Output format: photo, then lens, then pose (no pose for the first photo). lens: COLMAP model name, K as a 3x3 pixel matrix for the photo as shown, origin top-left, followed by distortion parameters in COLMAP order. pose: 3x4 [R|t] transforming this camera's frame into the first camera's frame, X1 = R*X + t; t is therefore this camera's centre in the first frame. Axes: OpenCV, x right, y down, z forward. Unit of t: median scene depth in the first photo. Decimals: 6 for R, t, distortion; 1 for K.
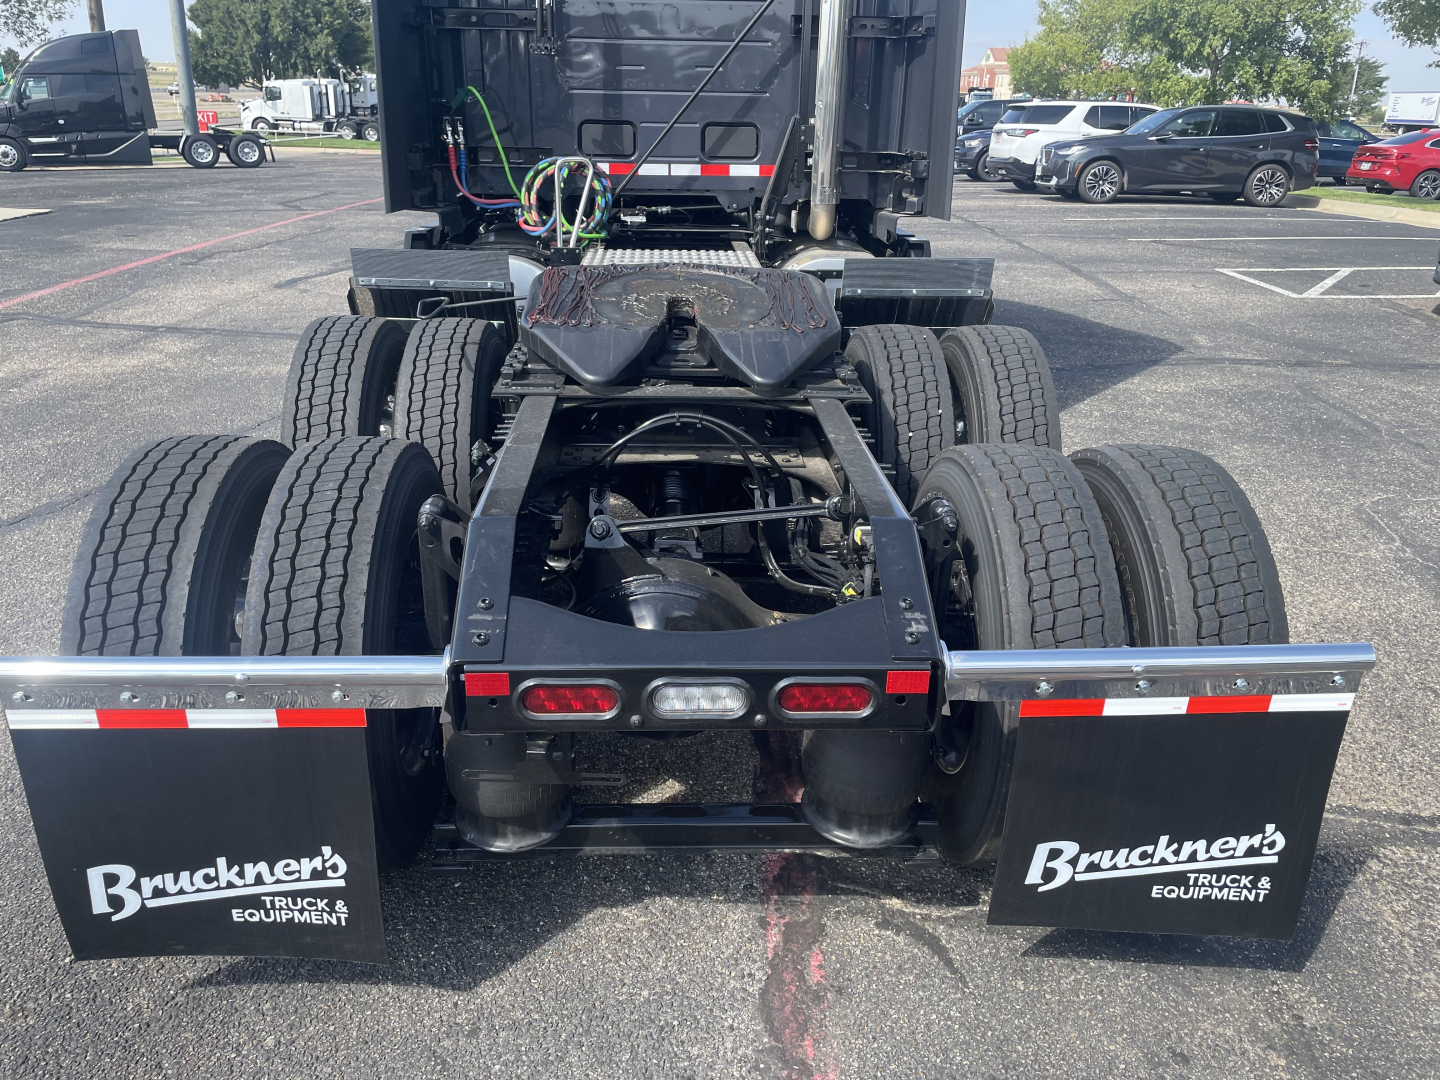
lens RADIAL K [[1080.8, 0, 724.3], [0, 1080.8, 539.8], [0, 0, 1]] dist [0.060782, -0.089567]
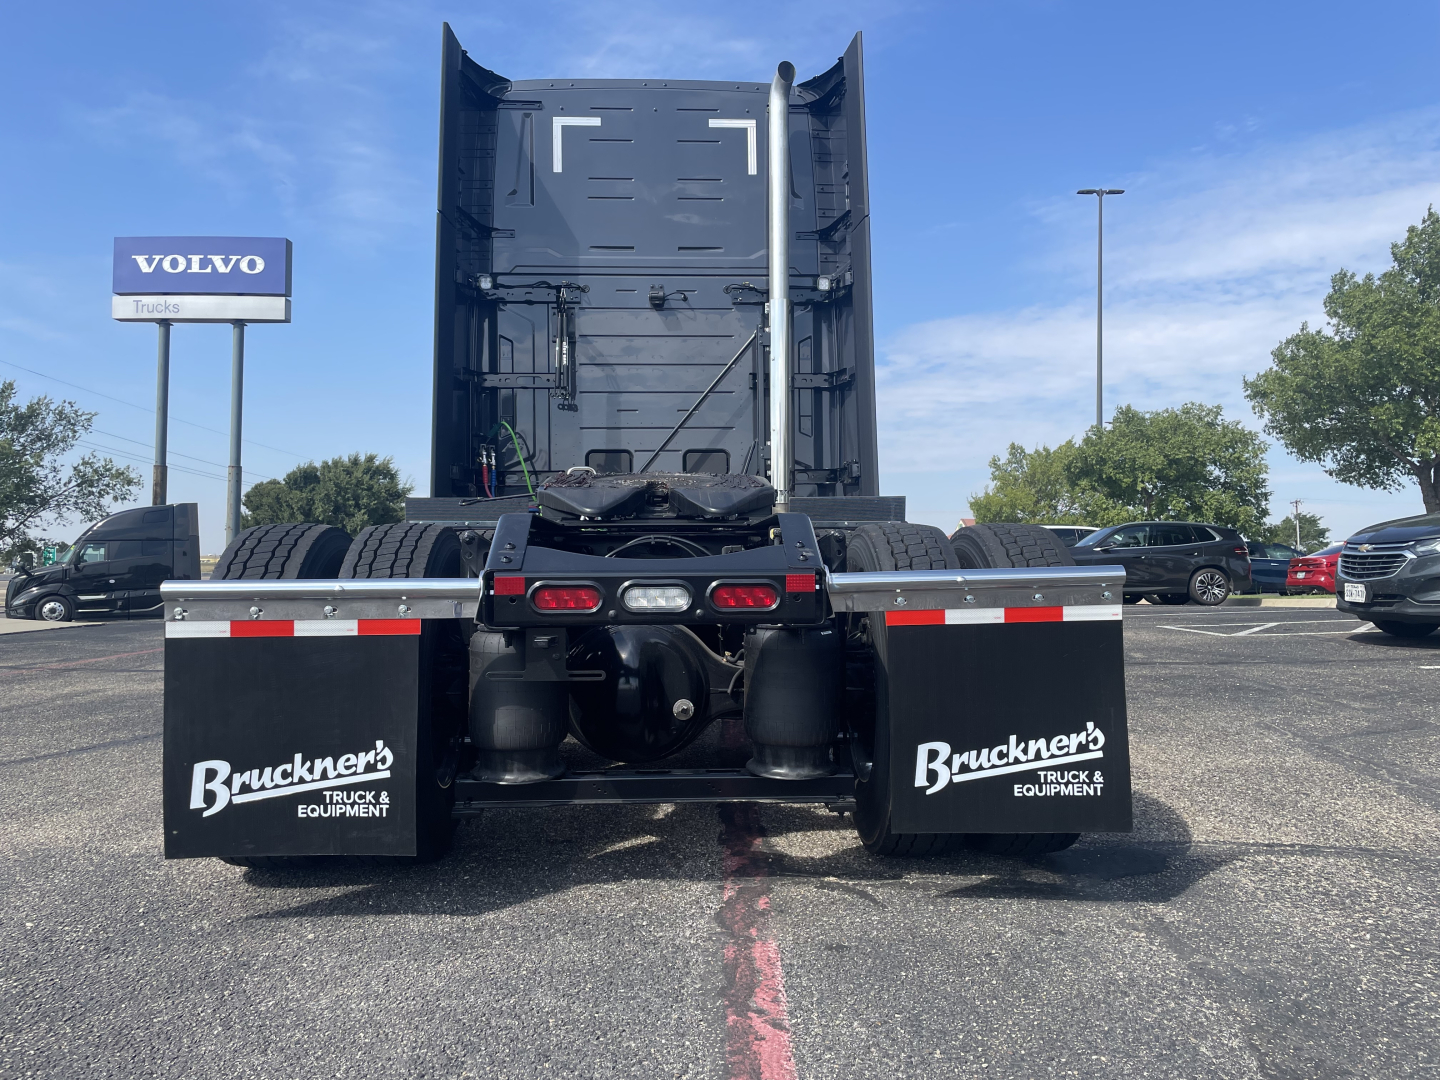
lens RADIAL K [[1068.3, 0, 740.0], [0, 1068.3, 535.4], [0, 0, 1]] dist [0.076379, -0.120109]
pose [[0.999407, -0.030115, 0.016693, 0.056331], [0.034267, 0.917389, -0.396513, 0.539702], [-0.003373, 0.396850, 0.917877, -0.286024]]
